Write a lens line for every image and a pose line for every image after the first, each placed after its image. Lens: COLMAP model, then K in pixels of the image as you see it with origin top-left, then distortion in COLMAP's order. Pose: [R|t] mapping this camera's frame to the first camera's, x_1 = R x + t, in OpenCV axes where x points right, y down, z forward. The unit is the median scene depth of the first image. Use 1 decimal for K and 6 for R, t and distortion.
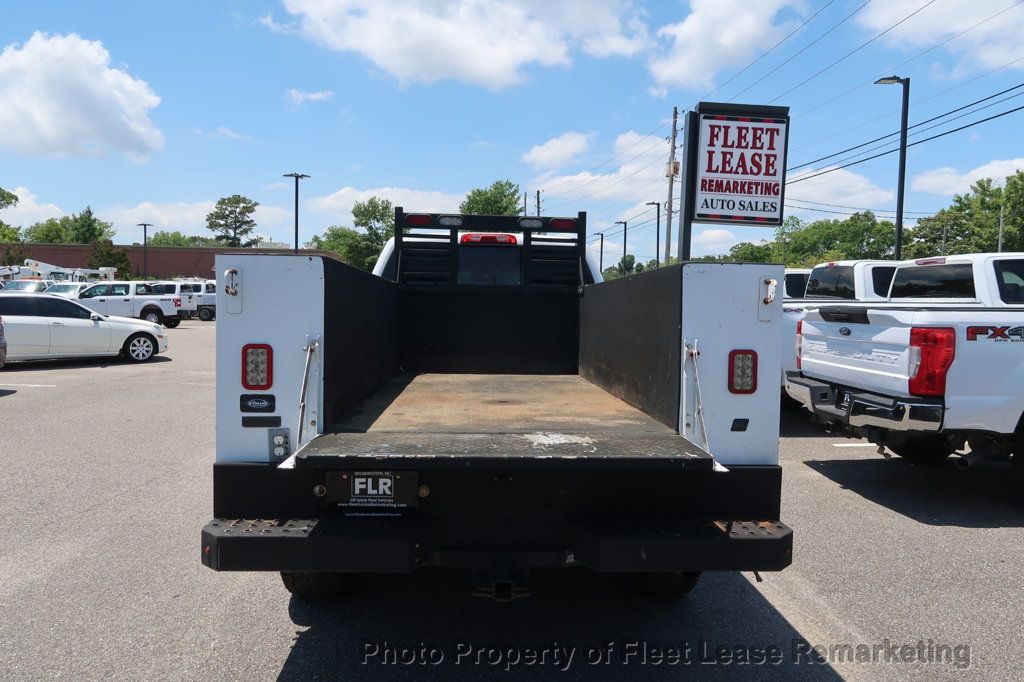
lens RADIAL K [[710.0, 0, 508.1], [0, 710.0, 338.1], [0, 0, 1]] dist [-0.033524, 0.020938]
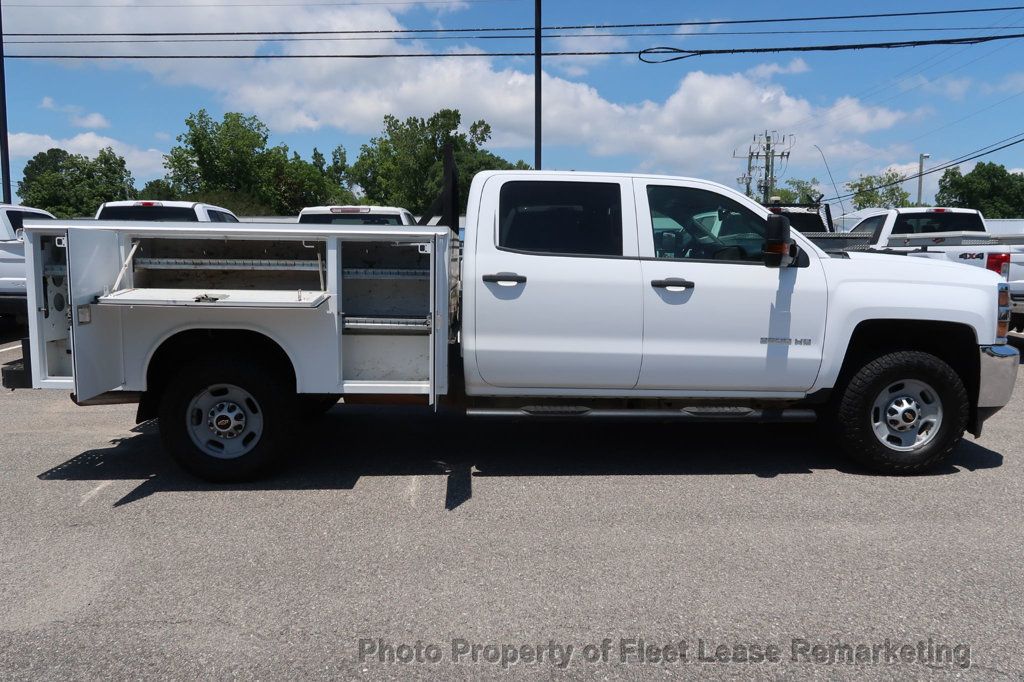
lens RADIAL K [[710.0, 0, 508.1], [0, 710.0, 338.1], [0, 0, 1]] dist [-0.033524, 0.020938]
pose [[0.033872, -0.132609, 0.990590, -0.283206], [0.054272, 0.989940, 0.130666, -0.018923], [-0.997952, 0.049335, 0.040729, 0.341441]]
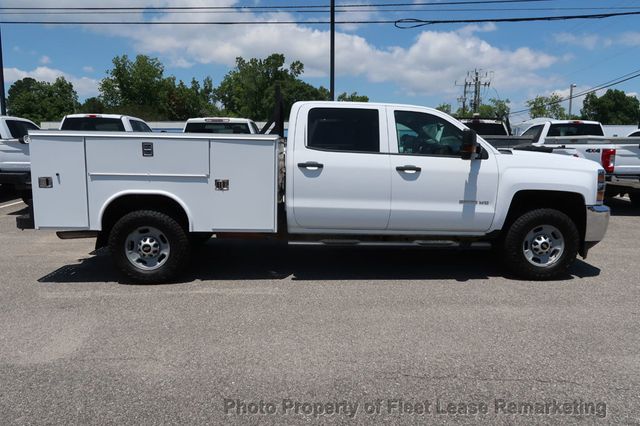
lens RADIAL K [[443.7, 0, 317.6], [0, 443.7, 211.2], [0, 0, 1]] dist [-0.033524, 0.020938]
pose [[0.026325, -0.162346, 0.986383, -0.300746], [0.049970, 0.985705, 0.160901, -0.022579], [-0.998404, 0.045054, 0.034061, 0.339798]]
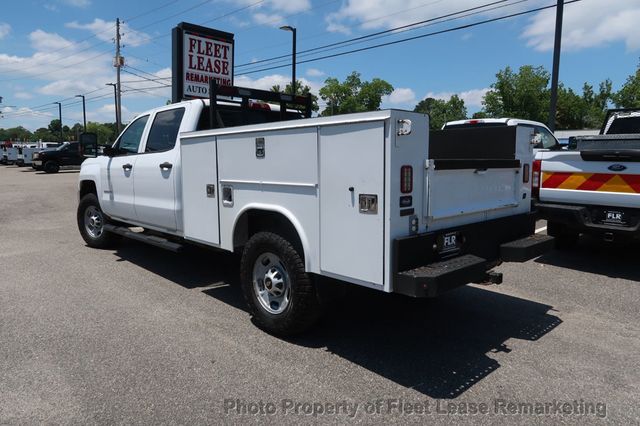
lens RADIAL K [[443.7, 0, 317.6], [0, 443.7, 211.2], [0, 0, 1]] dist [-0.033524, 0.020938]
pose [[0.764118, -0.090187, 0.638740, -0.159475], [0.038221, 0.994769, 0.094734, 0.001068], [-0.643943, -0.047974, 0.763568, 0.044951]]
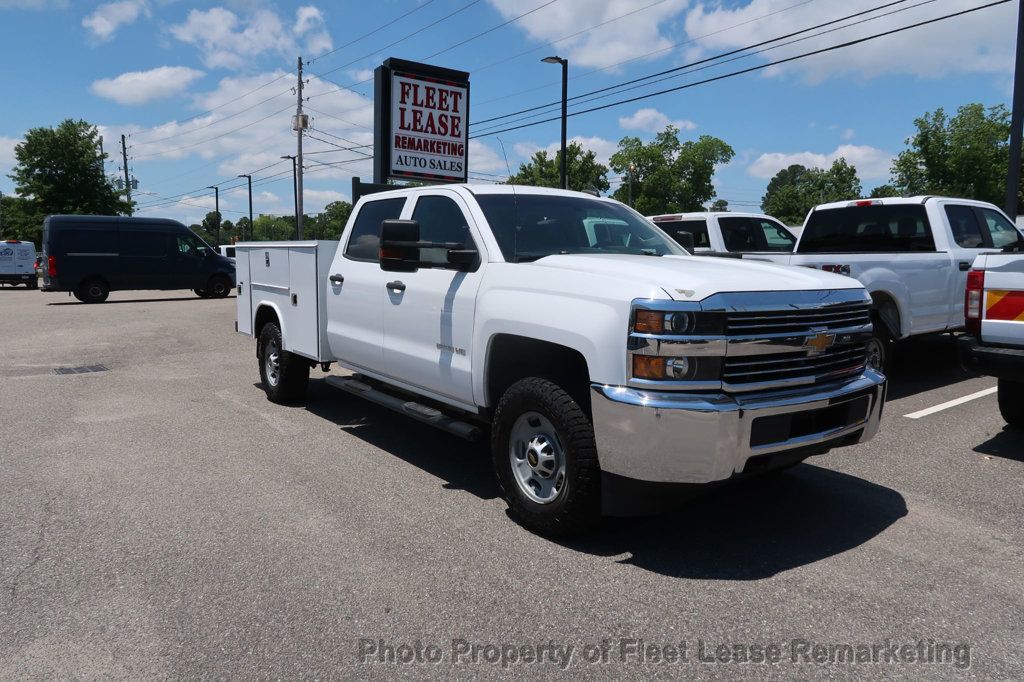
lens RADIAL K [[710.0, 0, 508.1], [0, 710.0, 338.1], [0, 0, 1]] dist [-0.033524, 0.020938]
pose [[0.846314, -0.073764, 0.527553, -0.145718], [0.043037, 0.996597, 0.070306, -0.000064], [-0.530943, -0.036796, 0.846608, 0.046083]]
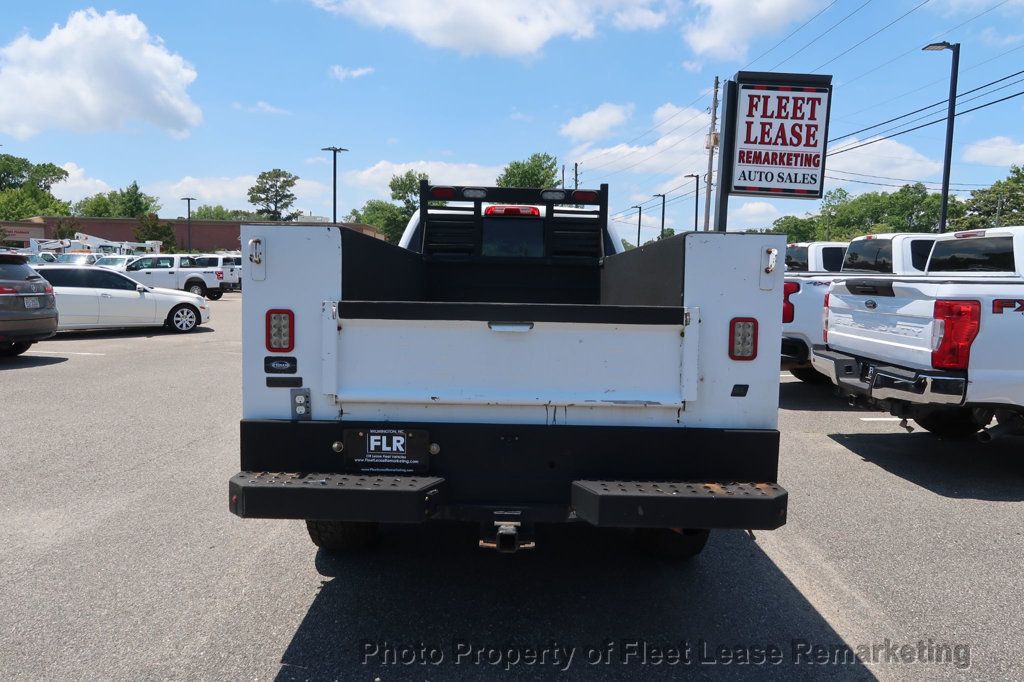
lens RADIAL K [[710.0, 0, 508.1], [0, 710.0, 338.1], [0, 0, 1]] dist [-0.033524, 0.020938]
pose [[0.998583, 0.007547, -0.052669, 0.006089], [-0.005613, 0.999308, 0.036763, 0.001421], [0.052910, -0.036416, 0.997935, -0.006431]]
